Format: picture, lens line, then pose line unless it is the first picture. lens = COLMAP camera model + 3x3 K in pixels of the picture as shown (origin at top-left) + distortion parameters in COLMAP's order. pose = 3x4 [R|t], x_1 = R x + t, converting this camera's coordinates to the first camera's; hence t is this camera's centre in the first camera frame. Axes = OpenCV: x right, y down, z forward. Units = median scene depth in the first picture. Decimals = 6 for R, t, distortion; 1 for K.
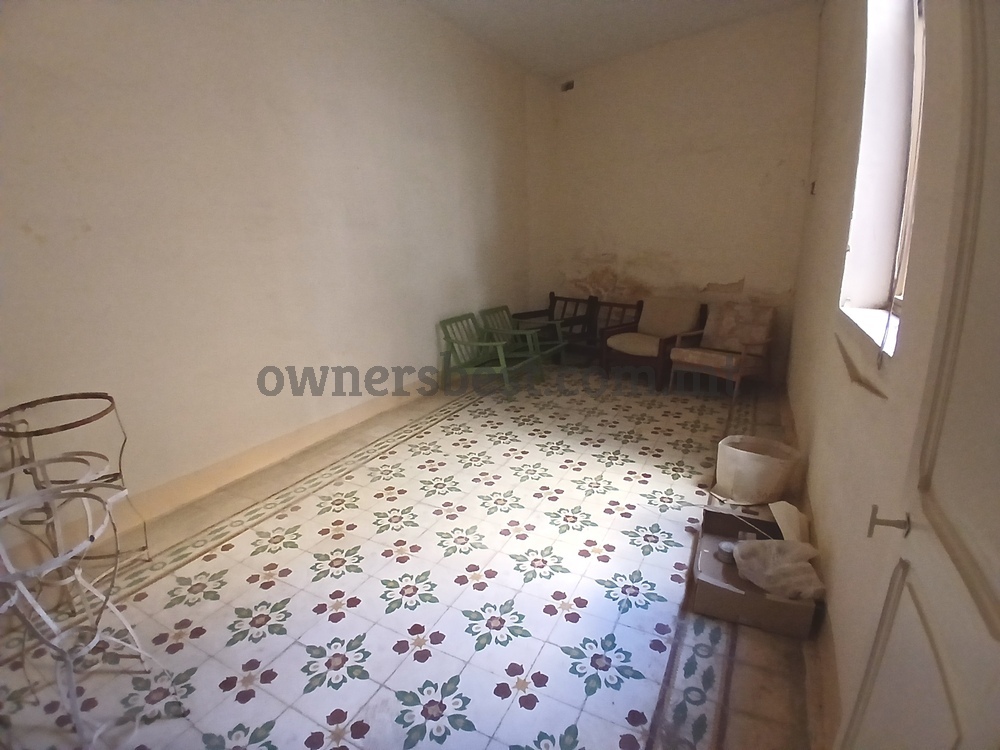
lens RADIAL K [[493.7, 0, 500.0], [0, 493.7, 375.0], [0, 0, 1]] dist [-0.000148, -0.000366]
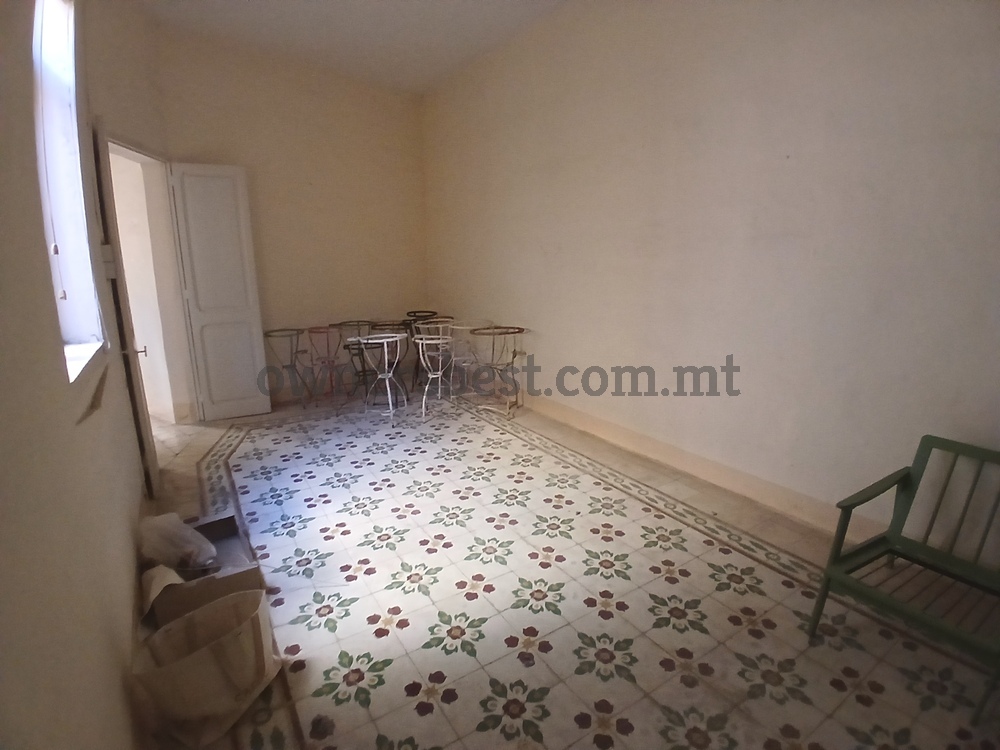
lens RADIAL K [[539.8, 0, 500.0], [0, 539.8, 375.0], [0, 0, 1]] dist [-0.001830, -0.000663]
pose [[-0.523192, 0.206111, -0.826915, 0.796232], [-0.206179, 0.910875, 0.357488, -0.417242], [0.826898, 0.357527, -0.434067, 1.439462]]
